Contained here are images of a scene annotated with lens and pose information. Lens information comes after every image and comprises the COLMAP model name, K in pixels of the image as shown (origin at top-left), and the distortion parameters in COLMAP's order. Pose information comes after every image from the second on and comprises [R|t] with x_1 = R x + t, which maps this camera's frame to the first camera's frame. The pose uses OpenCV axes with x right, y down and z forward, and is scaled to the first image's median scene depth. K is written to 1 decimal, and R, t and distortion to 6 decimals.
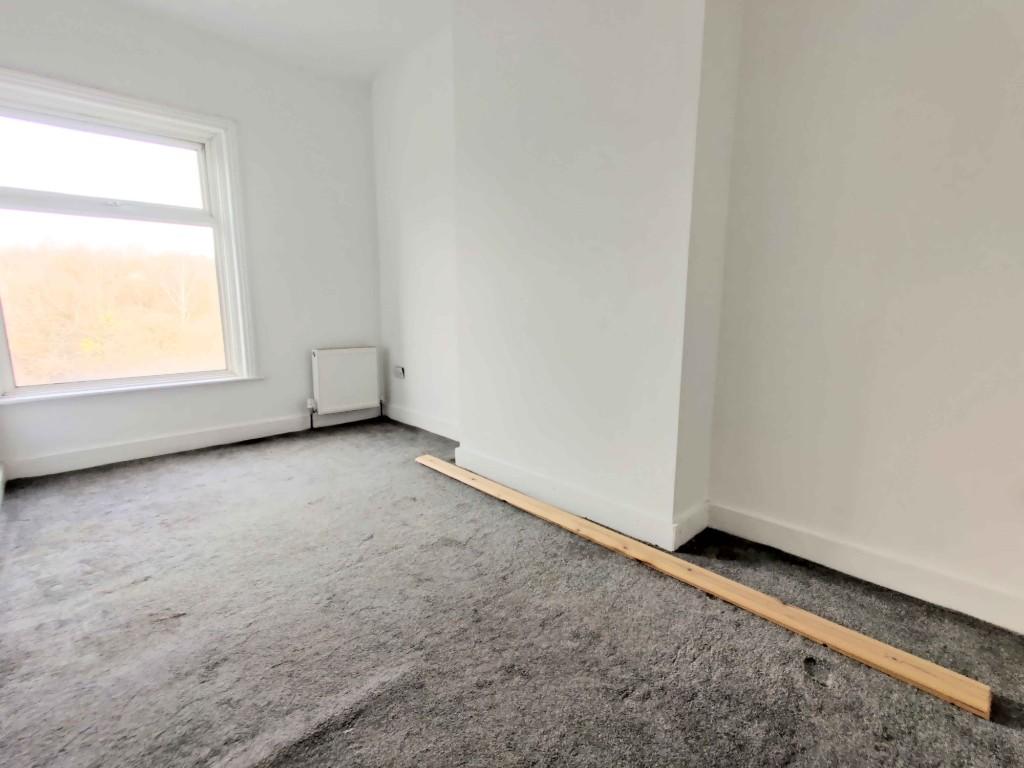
lens RADIAL K [[477.1, 0, 512.0], [0, 477.1, 384.0], [0, 0, 1]] dist [0.005475, -0.000225]
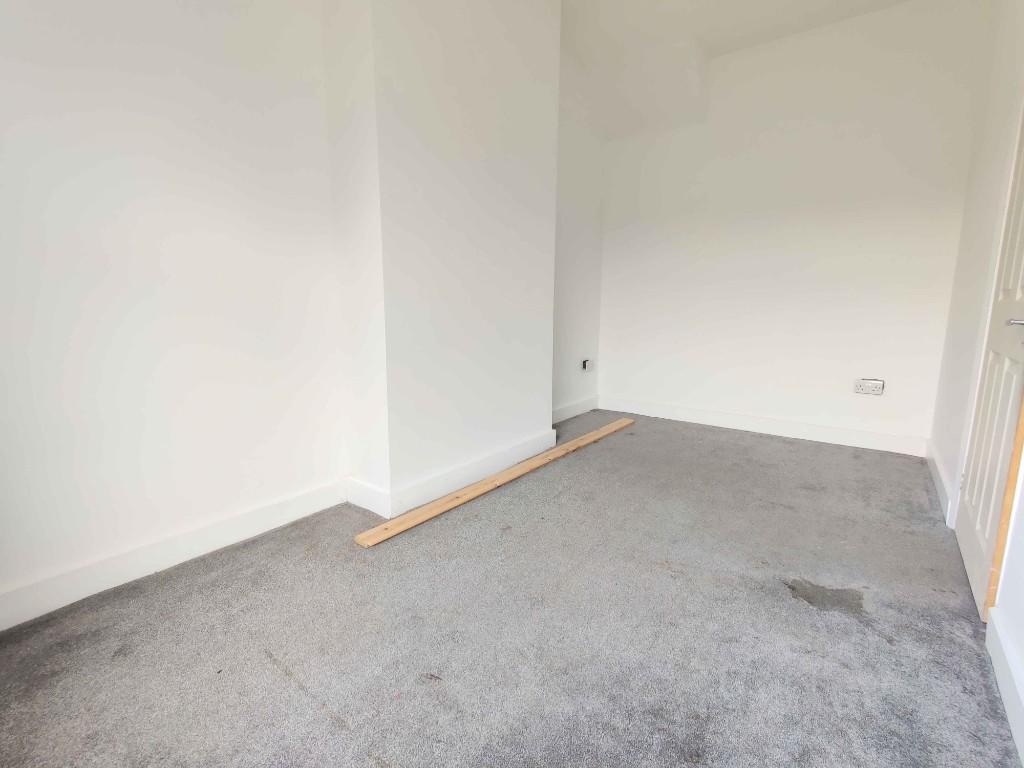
lens RADIAL K [[477.1, 0, 512.0], [0, 477.1, 384.0], [0, 0, 1]] dist [0.005475, -0.000225]
pose [[-0.170956, -0.164449, 0.971458, -1.024955], [0.158257, 0.968588, 0.191813, -0.177810], [-0.972486, 0.186532, -0.139561, 1.080268]]
